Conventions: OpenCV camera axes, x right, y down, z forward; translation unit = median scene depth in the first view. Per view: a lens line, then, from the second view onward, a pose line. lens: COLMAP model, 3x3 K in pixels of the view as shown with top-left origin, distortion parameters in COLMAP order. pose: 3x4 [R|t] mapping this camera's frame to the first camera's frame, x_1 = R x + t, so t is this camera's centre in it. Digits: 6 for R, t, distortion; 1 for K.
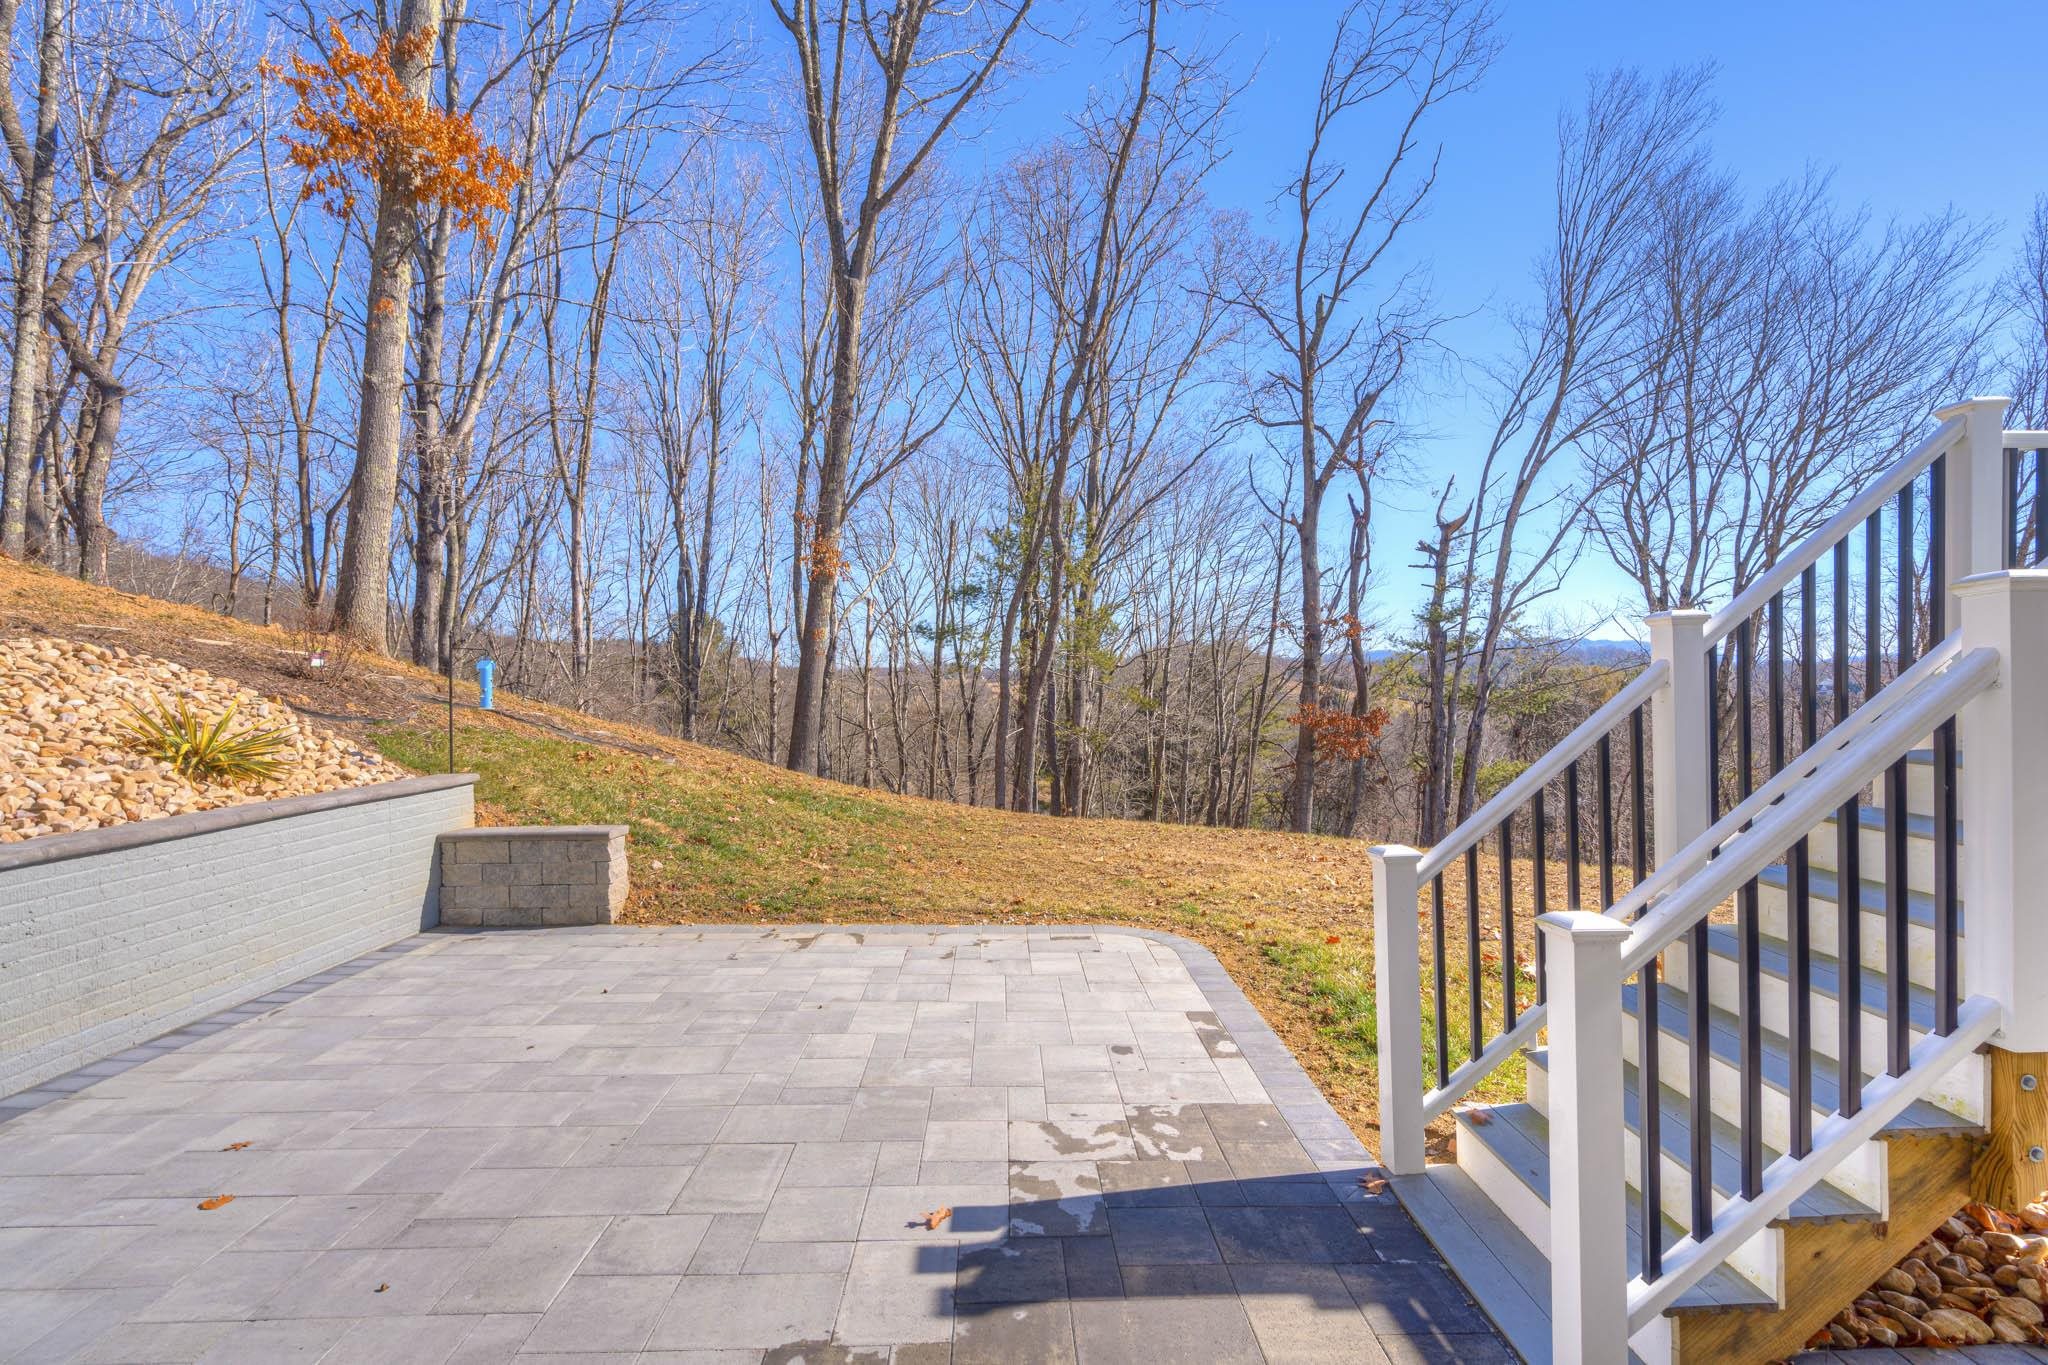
lens RADIAL K [[1020.7, 0, 1021.5], [0, 1020.7, 686.9], [0, 0, 1]] dist [-0.007194, 0.001886]
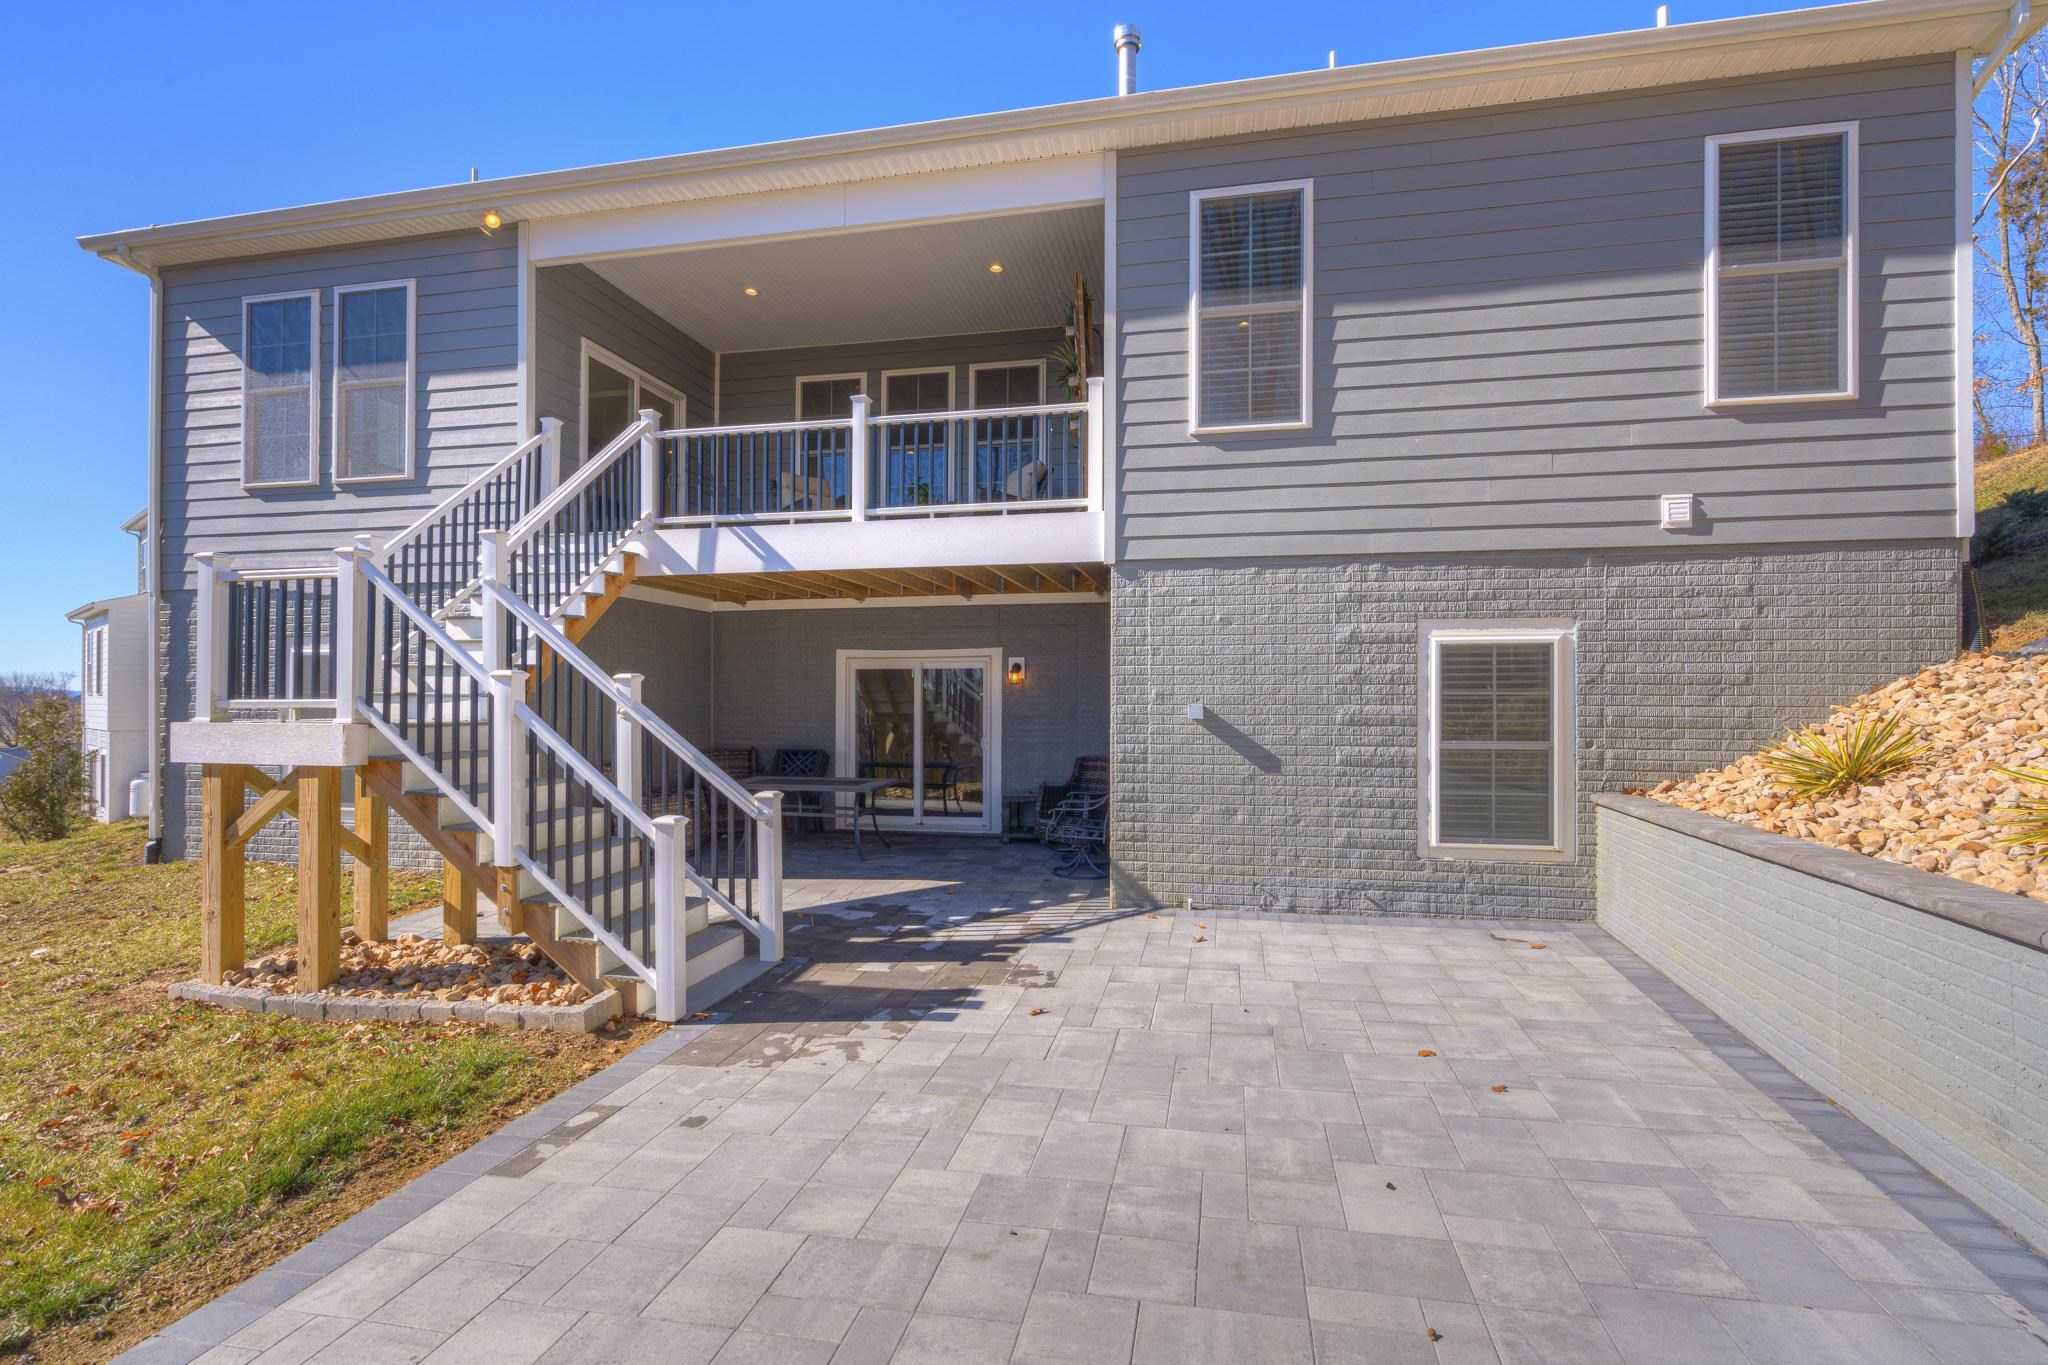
lens RADIAL K [[1020.7, 0, 1019.6], [0, 1020.7, 687.2], [0, 0, 1]] dist [-0.007194, 0.001886]
pose [[-0.974335, 0.016849, 0.224473, -0.439284], [0.014777, 0.999831, -0.010910, -0.016395], [-0.224619, -0.007313, -0.974419, 2.042942]]
